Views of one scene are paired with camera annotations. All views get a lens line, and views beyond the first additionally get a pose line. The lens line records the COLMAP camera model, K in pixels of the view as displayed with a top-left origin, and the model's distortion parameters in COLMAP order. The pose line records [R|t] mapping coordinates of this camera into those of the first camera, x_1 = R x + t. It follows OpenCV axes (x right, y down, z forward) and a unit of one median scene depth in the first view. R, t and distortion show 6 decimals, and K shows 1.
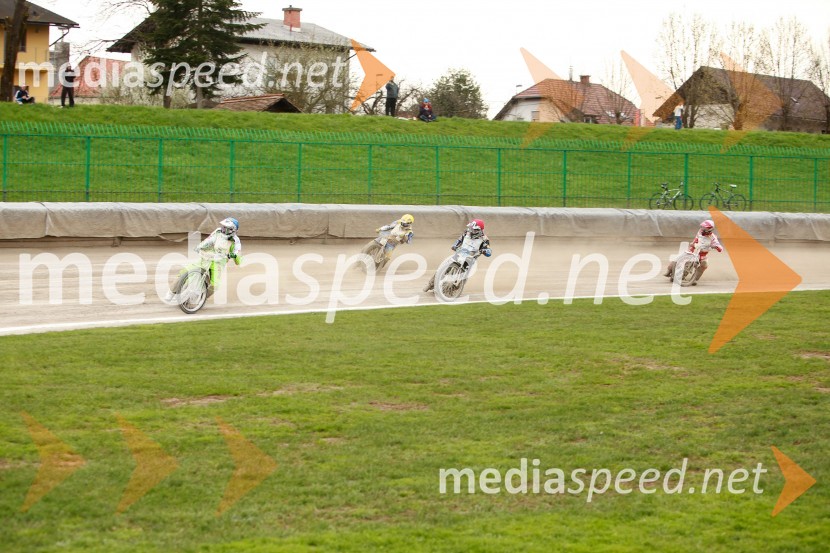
lens RADIAL K [[2244.9, 0, 415.0], [0, 2244.9, 276.5], [0, 0, 1]] dist [-0.268696, -0.225692]
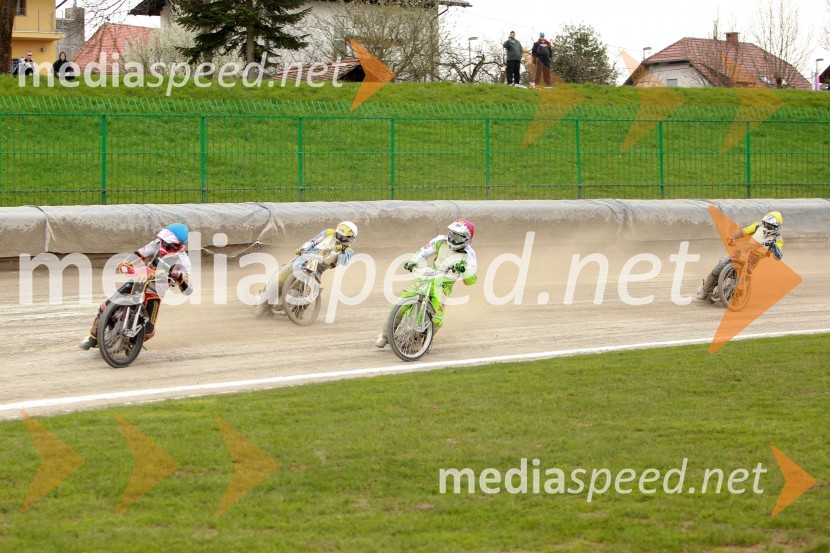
lens RADIAL K [[2568.9, 0, 415.0], [0, 2568.9, 276.5], [0, 0, 1]] dist [-0.088735, -0.760342]
pose [[0.999319, -0.020976, -0.030371, -0.018309], [0.020883, 0.999776, -0.003356, -0.004528], [0.030435, 0.002720, 0.999533, 0.149268]]
